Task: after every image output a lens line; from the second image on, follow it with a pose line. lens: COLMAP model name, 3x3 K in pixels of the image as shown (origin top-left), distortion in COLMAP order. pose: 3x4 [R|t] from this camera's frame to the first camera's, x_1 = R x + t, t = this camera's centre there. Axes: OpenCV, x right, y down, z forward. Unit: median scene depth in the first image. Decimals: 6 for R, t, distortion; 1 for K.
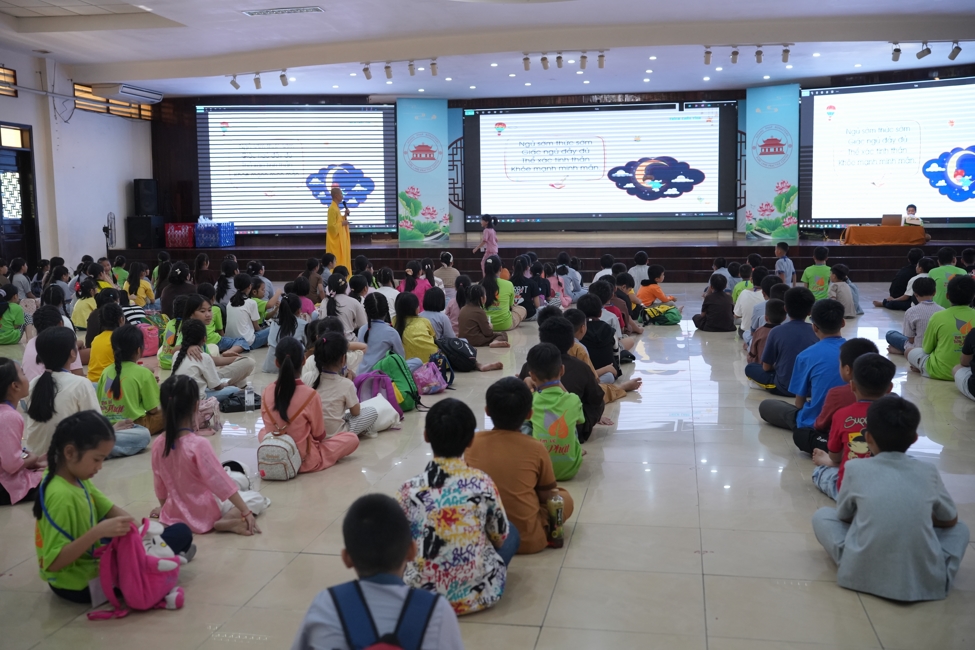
lens RADIAL K [[948.8, 0, 485.6], [0, 948.8, 323.8], [0, 0, 1]] dist [-0.041277, 0.000000]
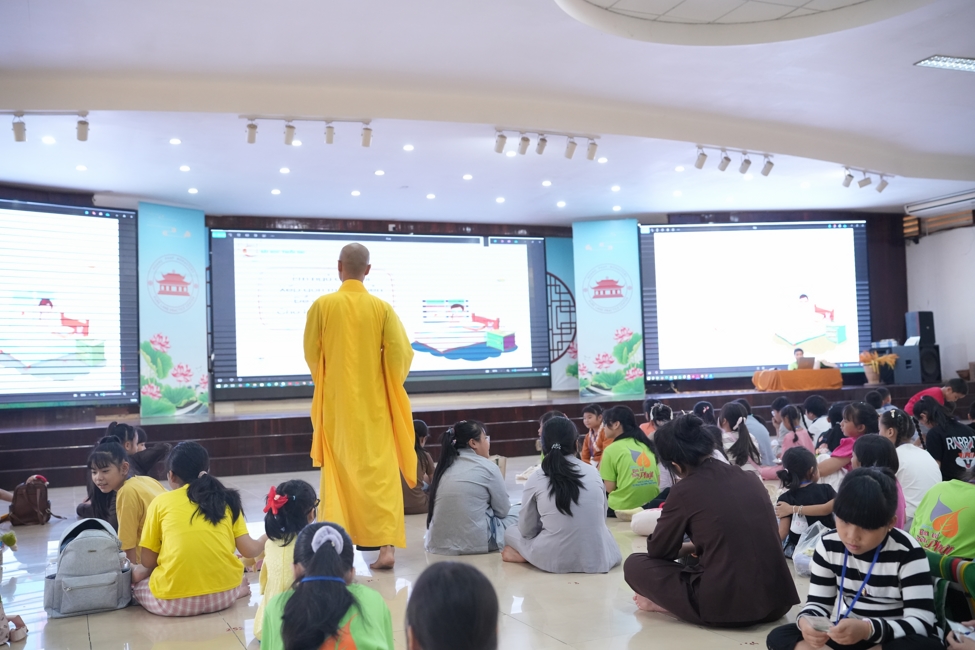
lens RADIAL K [[948.8, 0, 487.3], [0, 948.8, 326.6], [0, 0, 1]] dist [-0.041277, 0.000000]
pose [[0.824615, 0.013435, 0.565535, -0.265110], [0.094302, 0.982465, -0.160843, -0.022484], [-0.557779, 0.185964, 0.808888, 0.343038]]
